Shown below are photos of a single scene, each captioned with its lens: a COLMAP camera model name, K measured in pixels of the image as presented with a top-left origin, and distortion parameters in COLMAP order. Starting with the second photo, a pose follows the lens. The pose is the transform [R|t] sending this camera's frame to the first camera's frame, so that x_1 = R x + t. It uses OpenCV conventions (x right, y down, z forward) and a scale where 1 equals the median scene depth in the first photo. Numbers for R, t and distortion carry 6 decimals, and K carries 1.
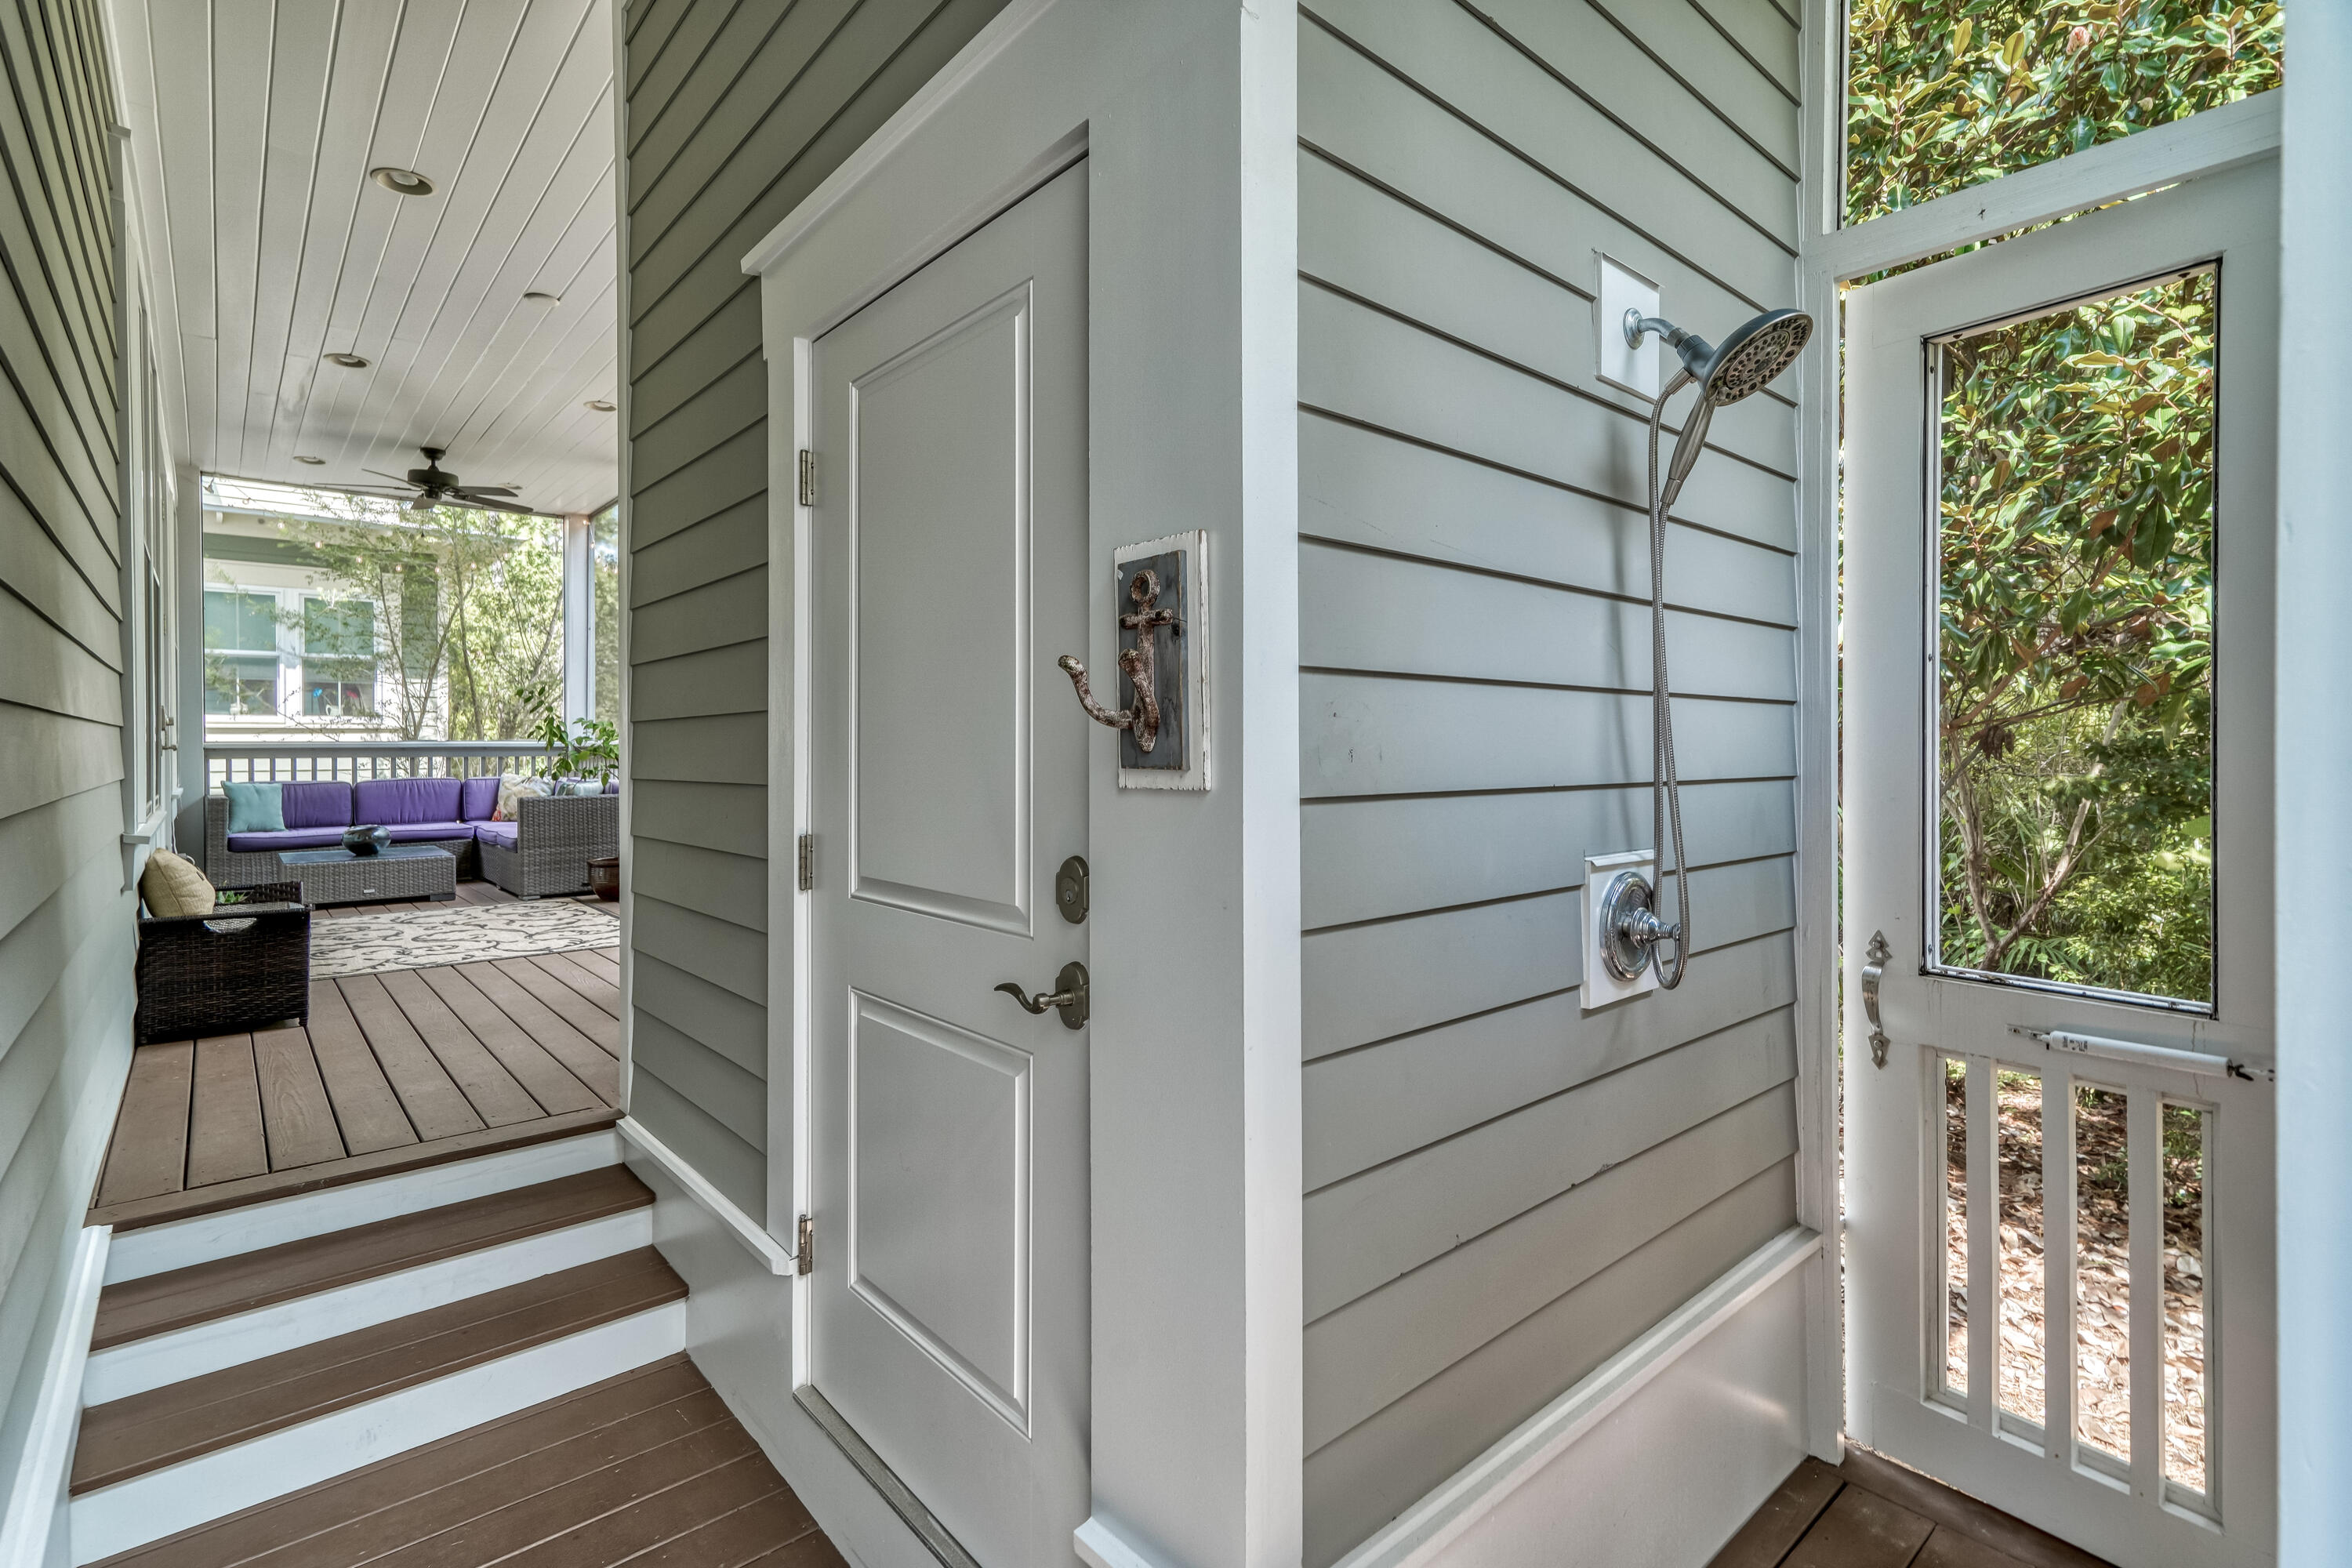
lens RADIAL K [[1053.1, 0, 1177.3], [0, 1053.1, 766.4], [0, 0, 1]] dist [0.001225, 0.000216]
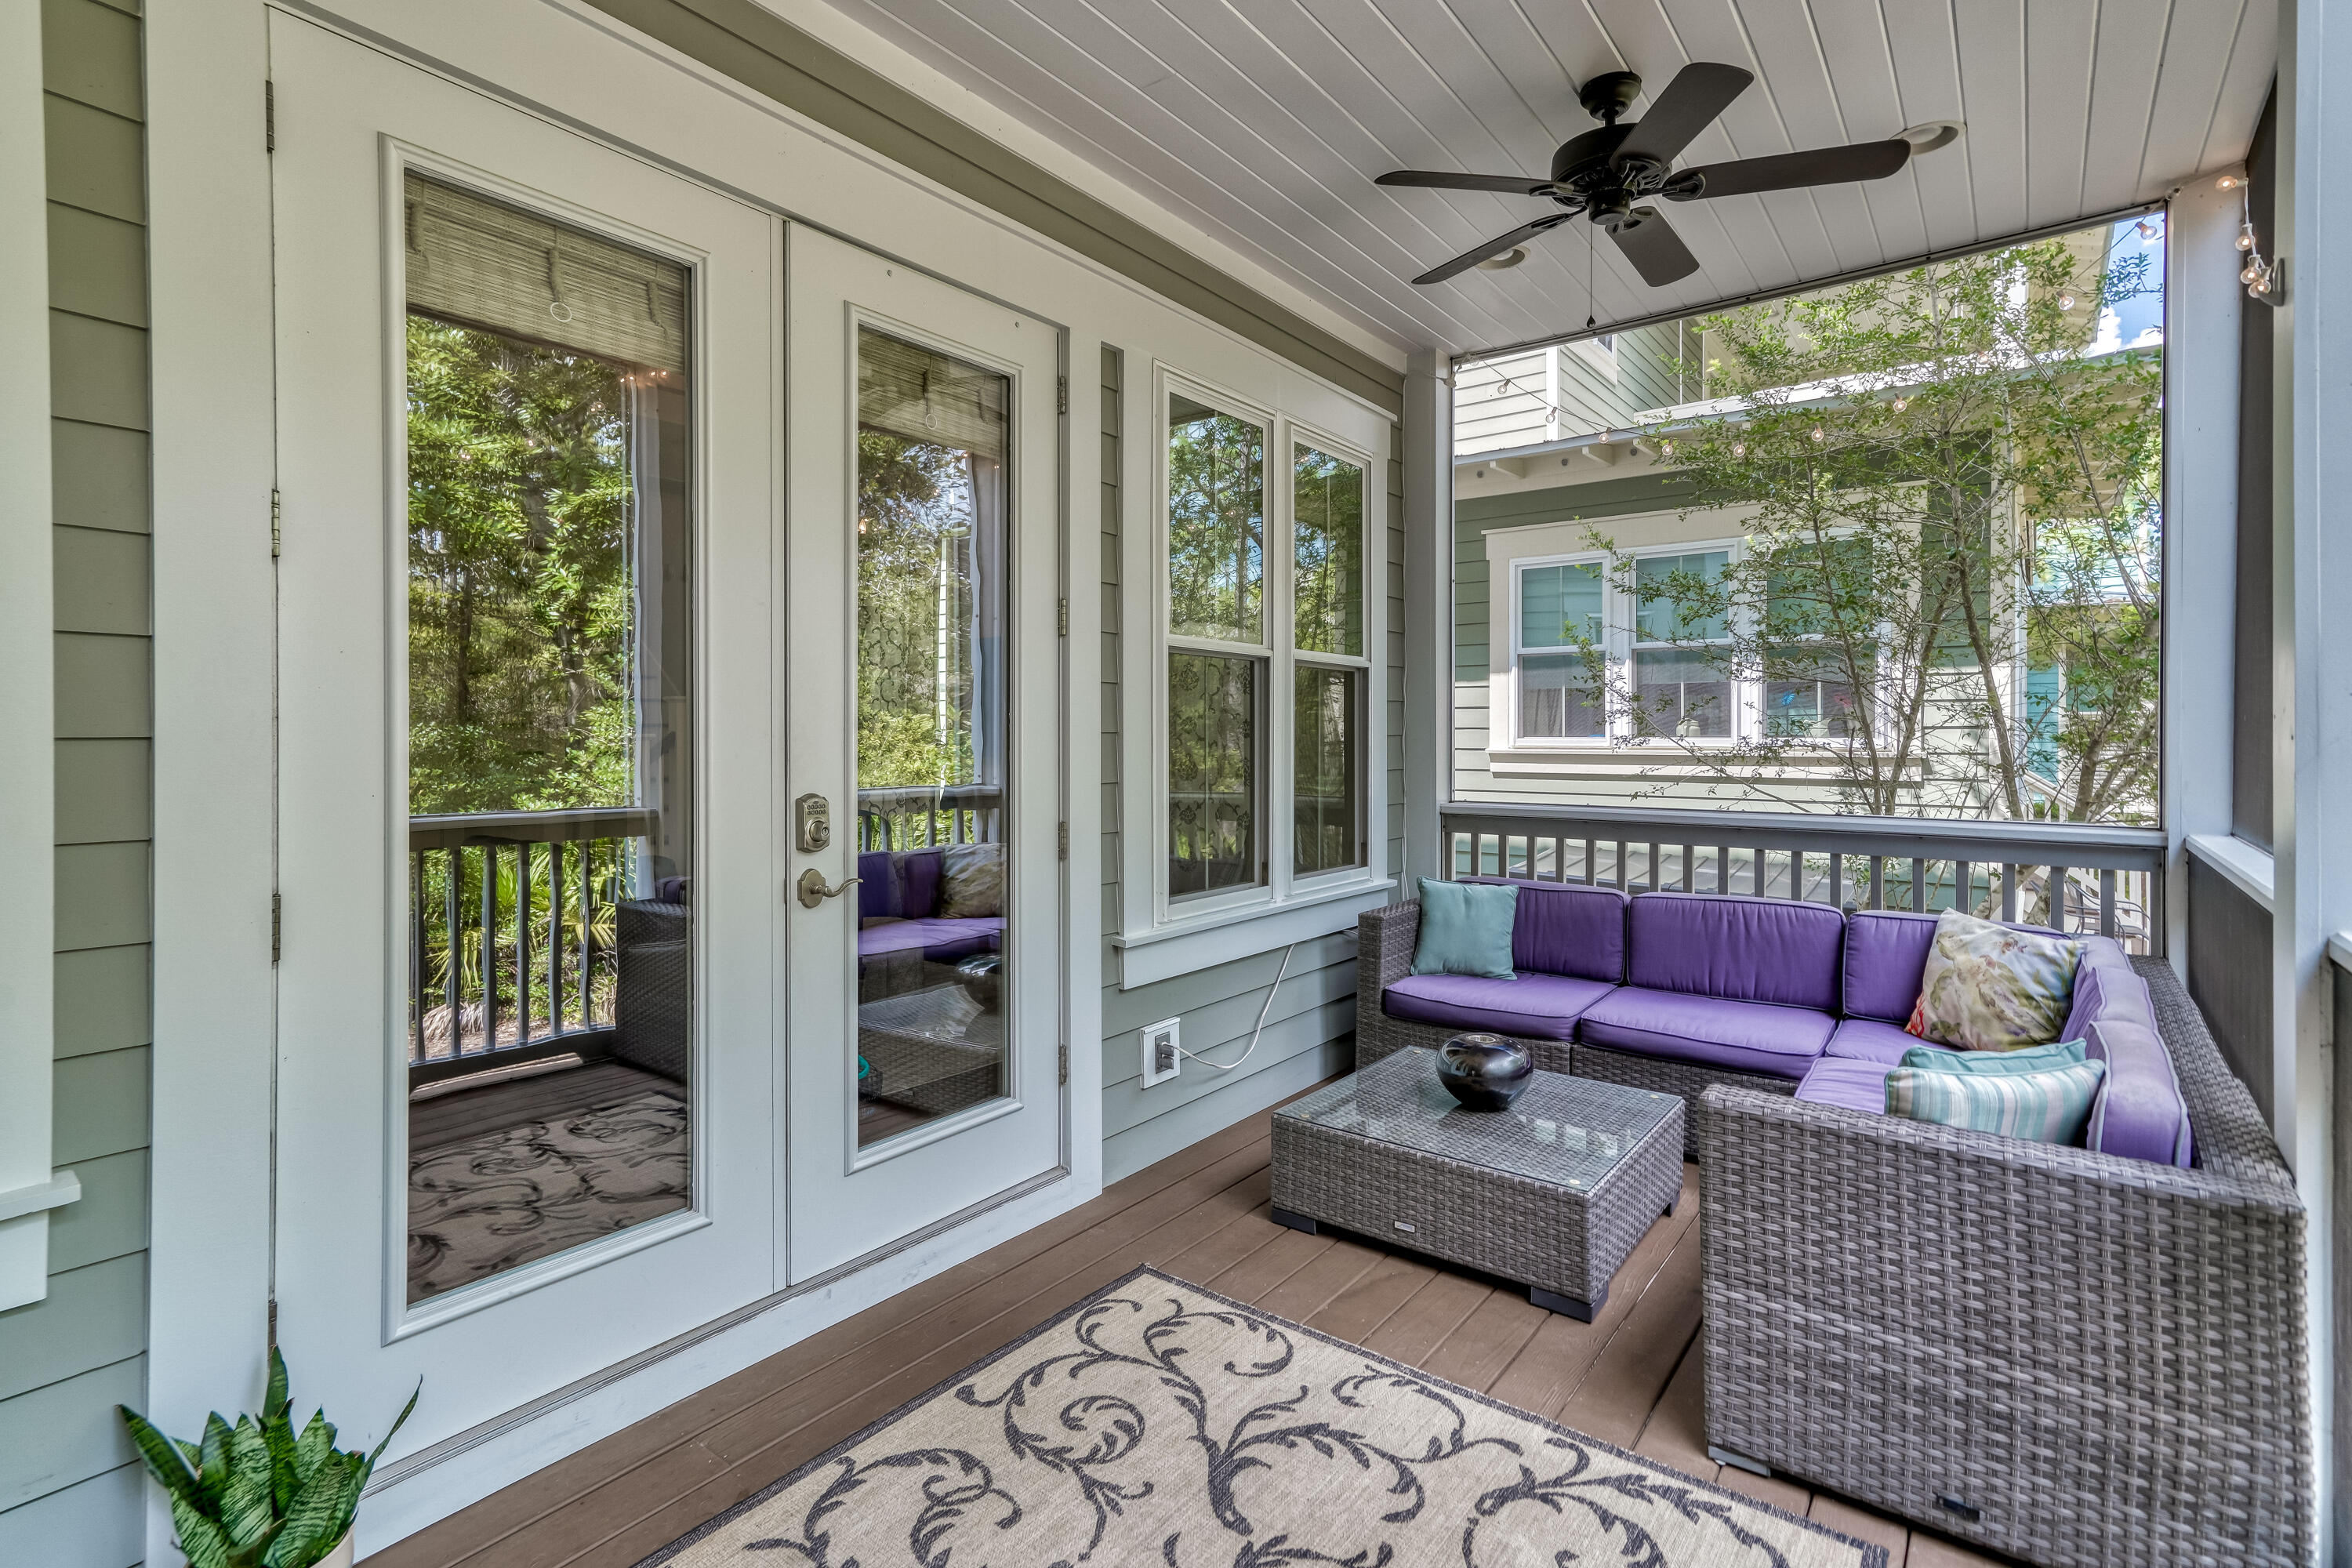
lens RADIAL K [[1123.9, 0, 1161.1], [0, 1123.9, 730.7], [0, 0, 1]] dist [0.021995, 0.000271]
pose [[0.171364, 0.004092, -0.985199, -0.292289], [-0.020145, 0.999797, 0.000649, -0.057210], [0.985002, 0.019736, 0.171411, 0.679318]]
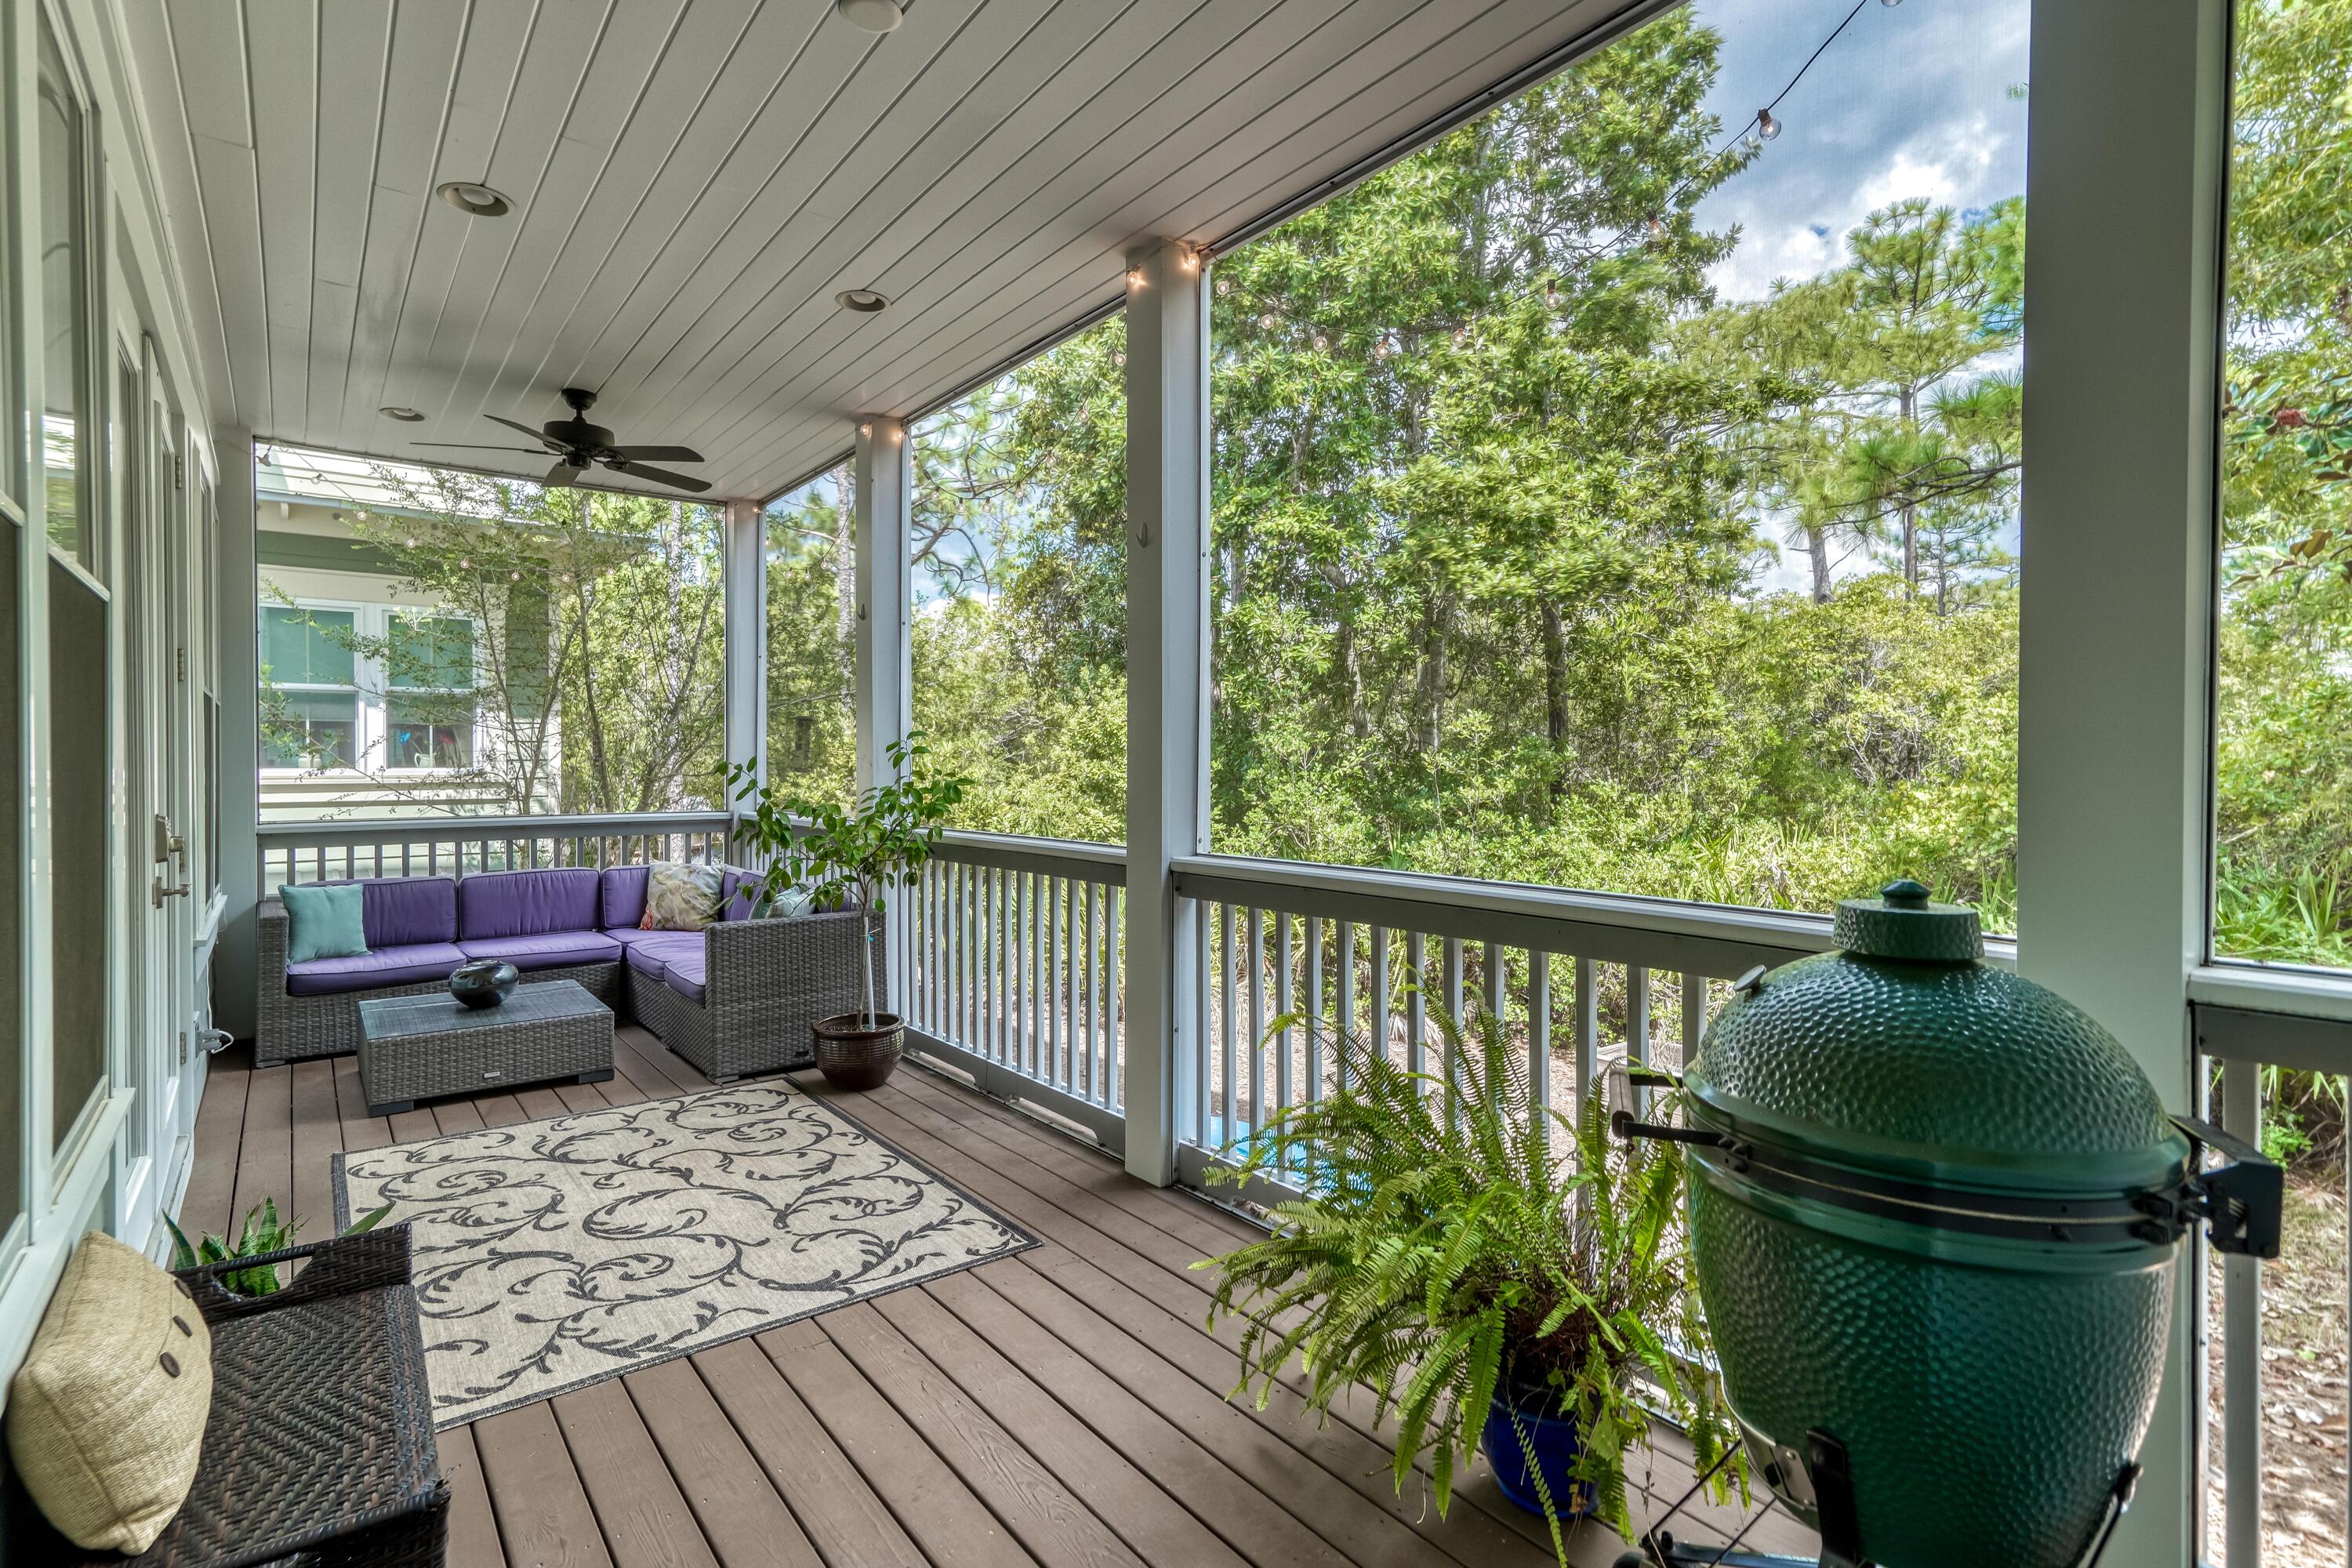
lens RADIAL K [[1100.8, 0, 1154.2], [0, 1100.8, 793.3], [0, 0, 1]] dist [0.005399, 0.000608]
pose [[0.996901, 0.007772, -0.078280, -0.256545], [-0.007196, 0.999945, 0.007642, -0.049915], [0.078335, -0.007055, 0.996902, 0.296865]]
